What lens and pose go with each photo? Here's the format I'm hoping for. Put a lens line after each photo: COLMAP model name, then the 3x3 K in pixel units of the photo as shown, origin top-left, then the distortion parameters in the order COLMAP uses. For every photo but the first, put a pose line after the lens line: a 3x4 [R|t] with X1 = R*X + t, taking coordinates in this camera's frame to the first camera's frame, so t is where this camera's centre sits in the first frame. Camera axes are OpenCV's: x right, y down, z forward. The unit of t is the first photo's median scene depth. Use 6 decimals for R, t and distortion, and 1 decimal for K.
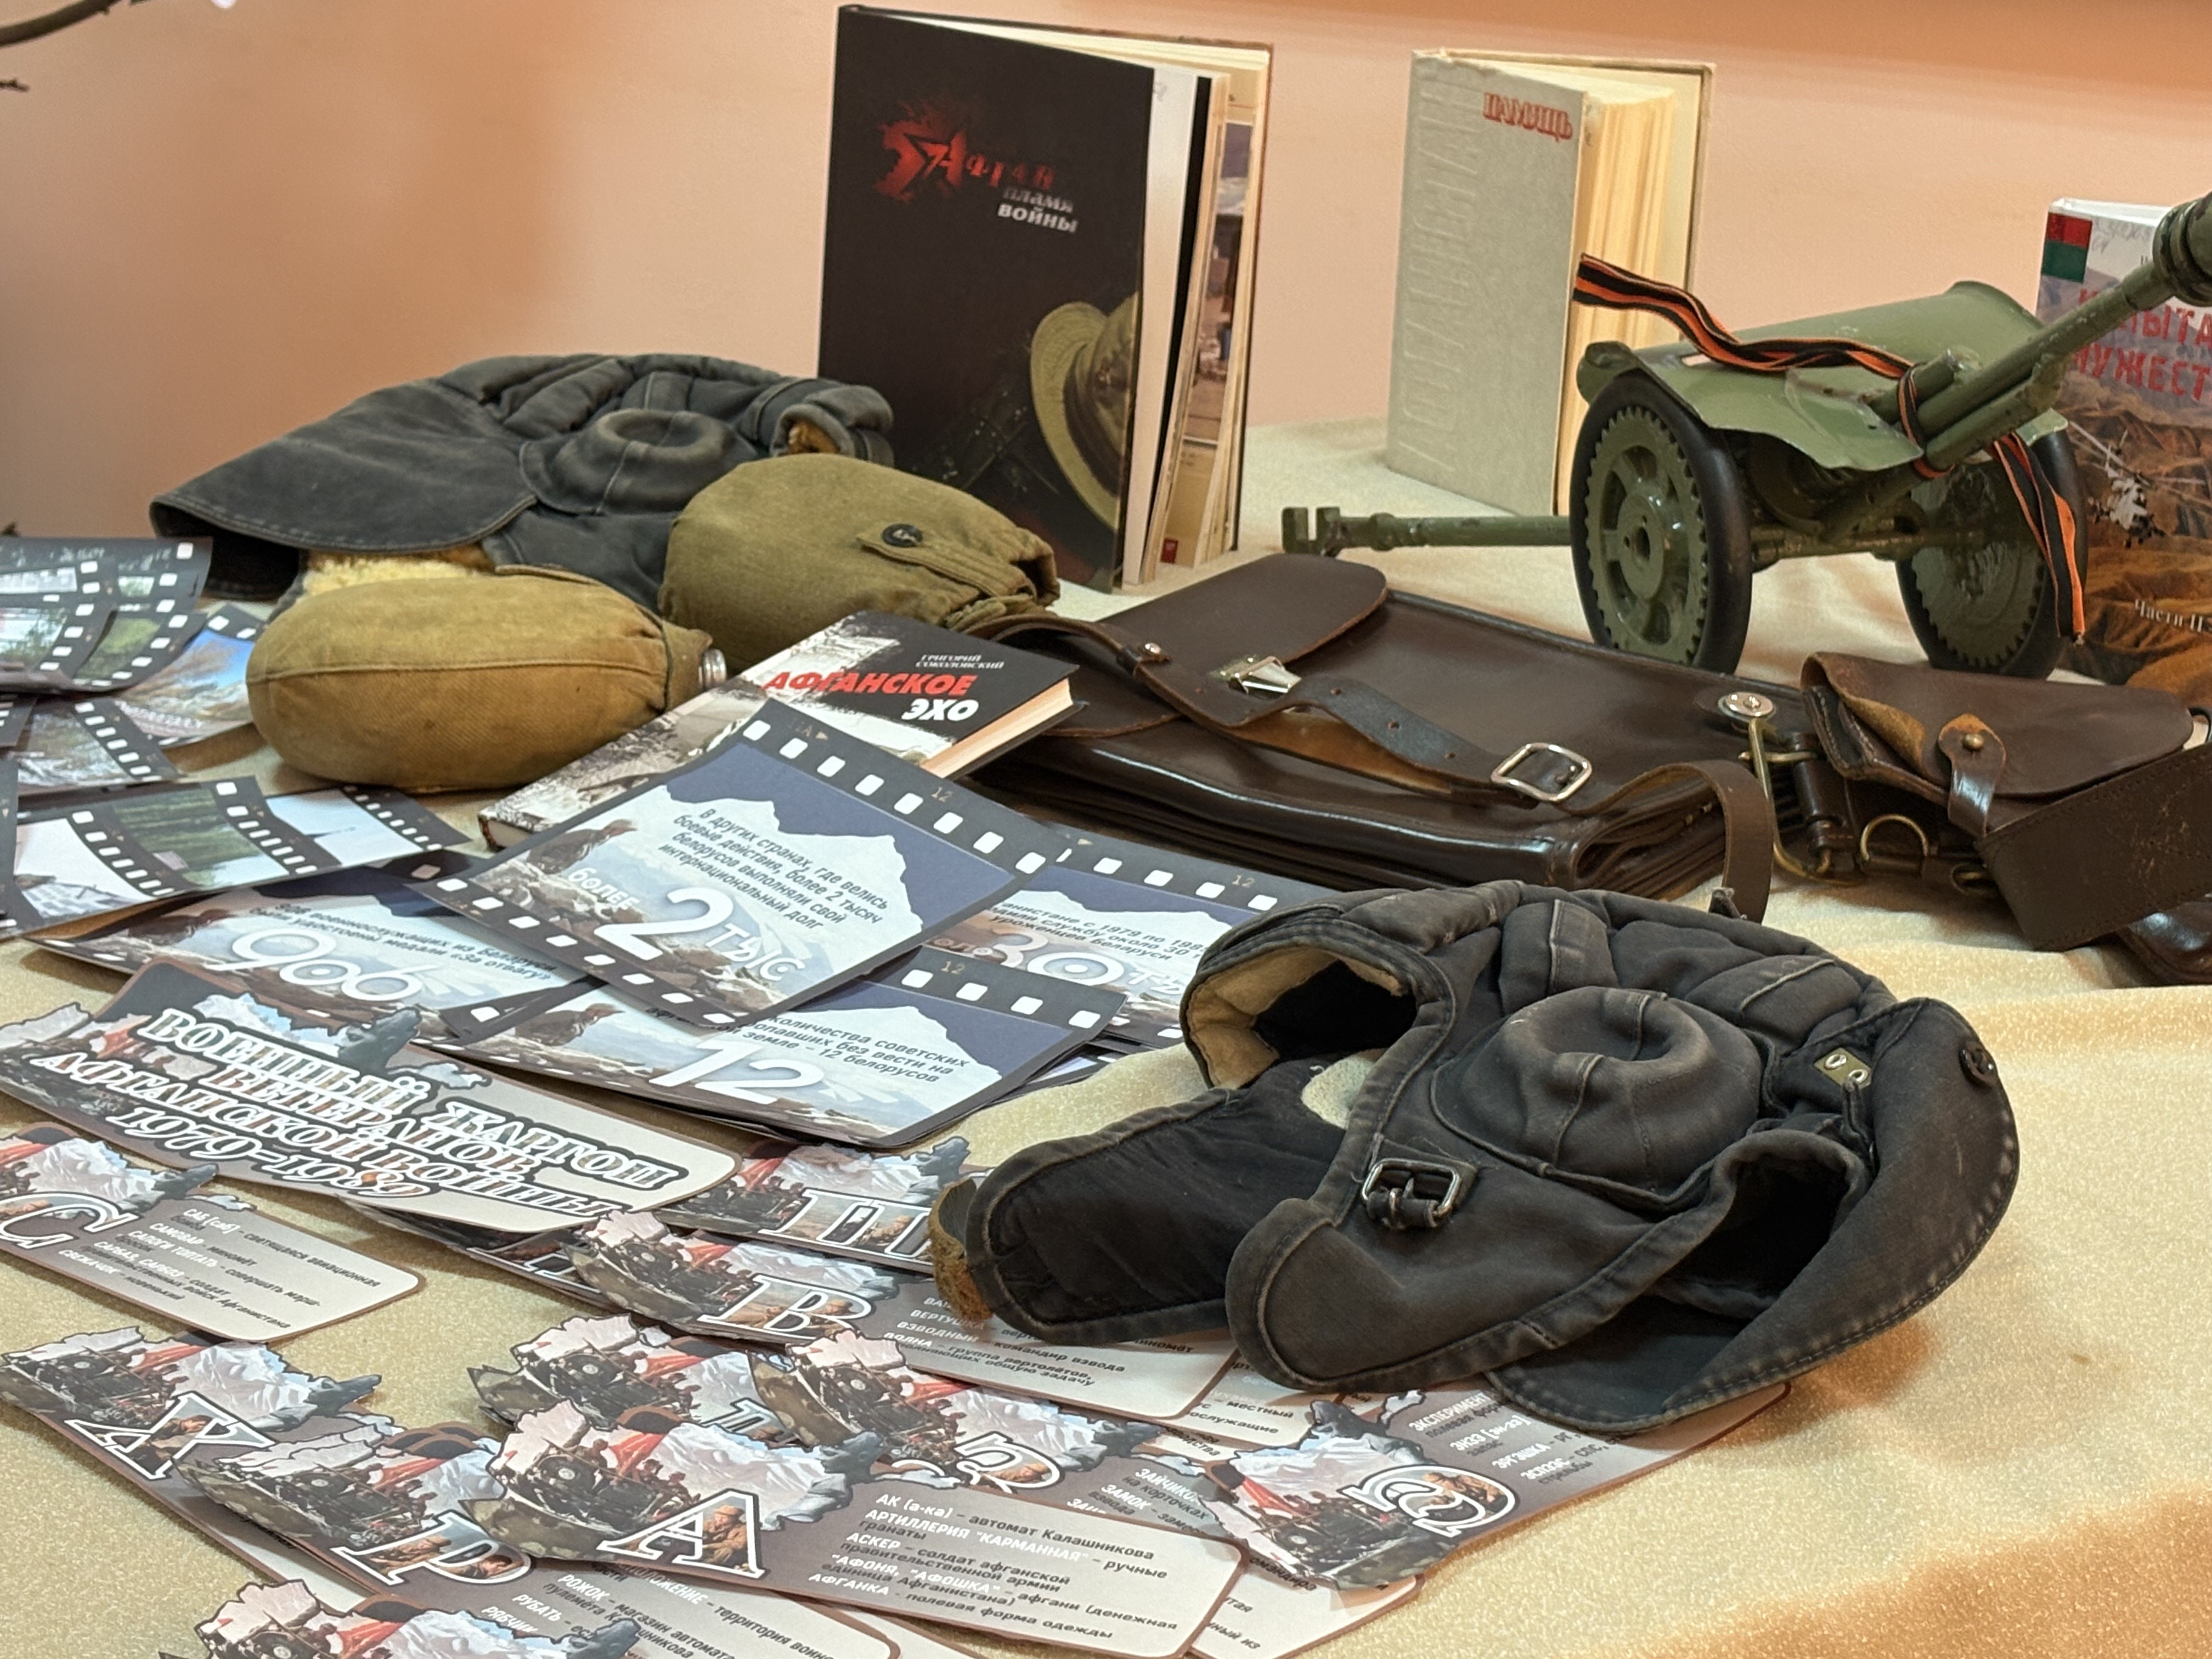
lens RADIAL K [[4211.8, 0, 1106.0], [0, 4211.8, 829.5], [0, 0, 1]] dist [0.215925, -0.654139]
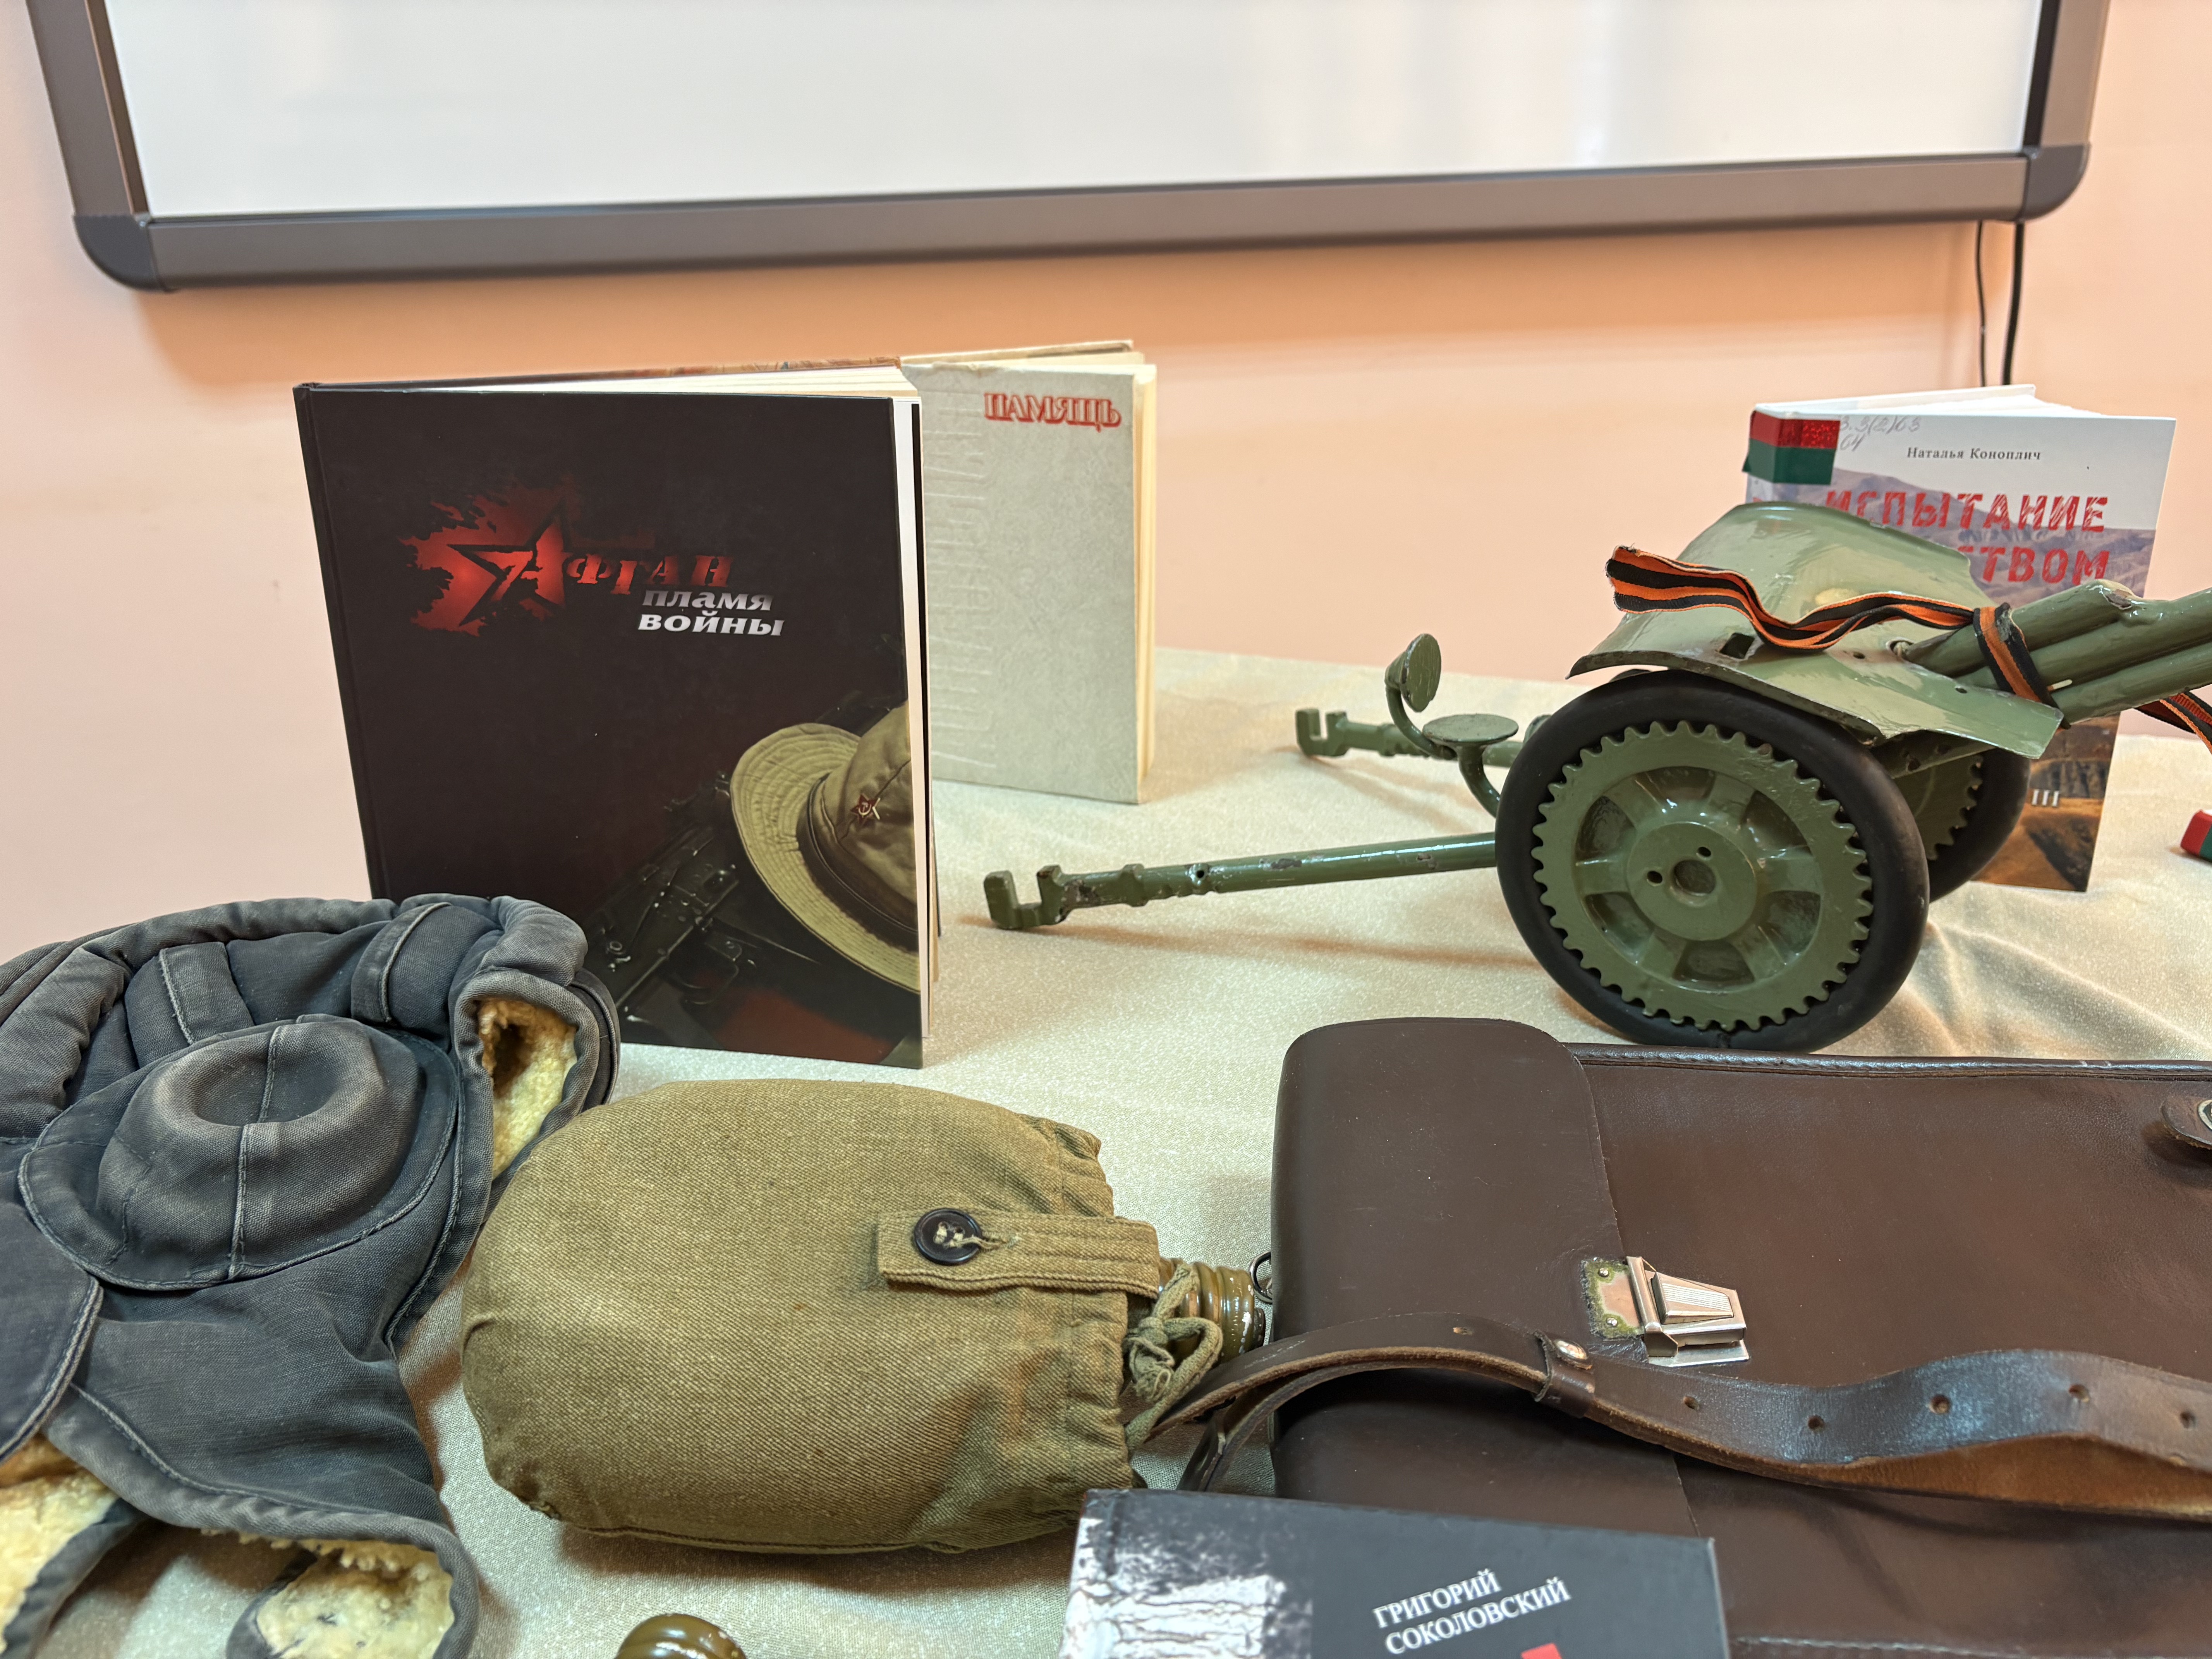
lens RADIAL K [[1680.6, 0, 1096.4], [0, 1680.6, 818.7], [0, 0, 1]] dist [0.028565, -0.045735]
pose [[0.819226, -0.265073, 0.508532, -0.135300], [0.227629, 0.964218, 0.135898, -0.153344], [-0.526359, 0.004426, 0.850251, 0.800064]]
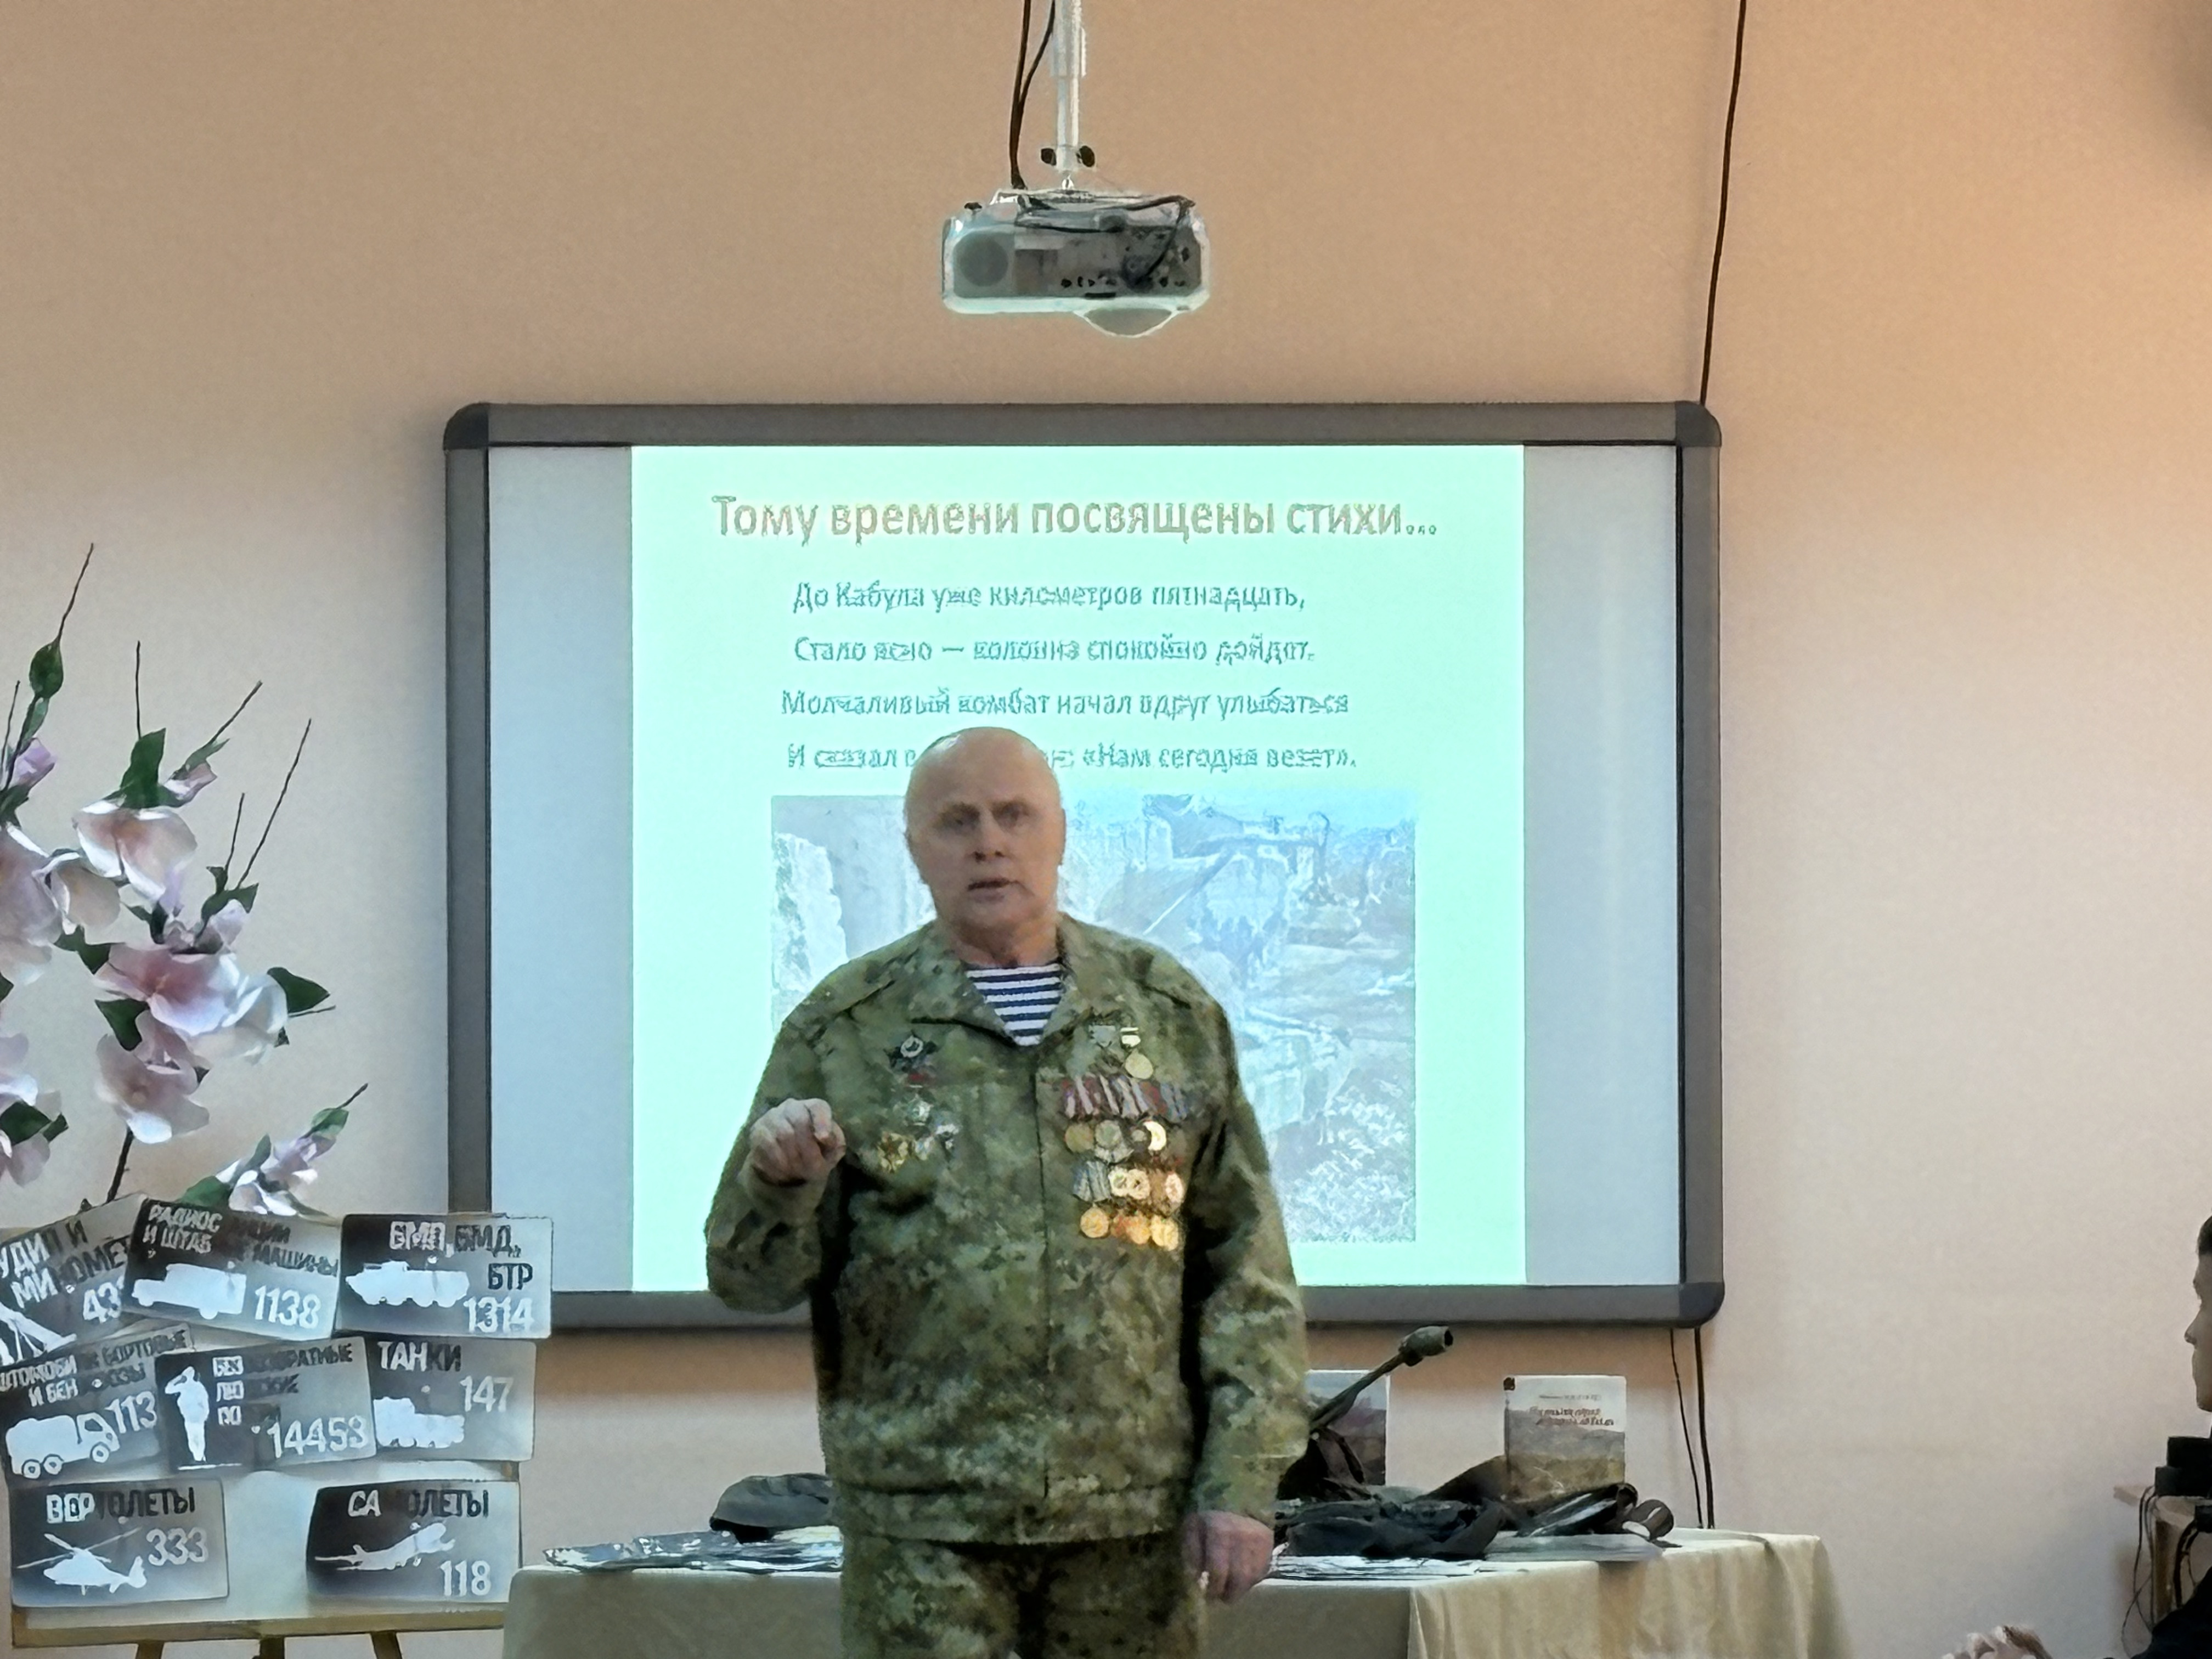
lens RADIAL K [[11408.6, 0, 1106.0], [0, 11408.6, 829.5], [0, 0, 1]] dist [0.227508, 4.523649]
pose [[0.838046, -0.031775, 0.544673, -4.420325], [0.196386, 0.948957, -0.246804, 1.511019], [-0.509029, 0.313800, 0.801510, -5.716770]]
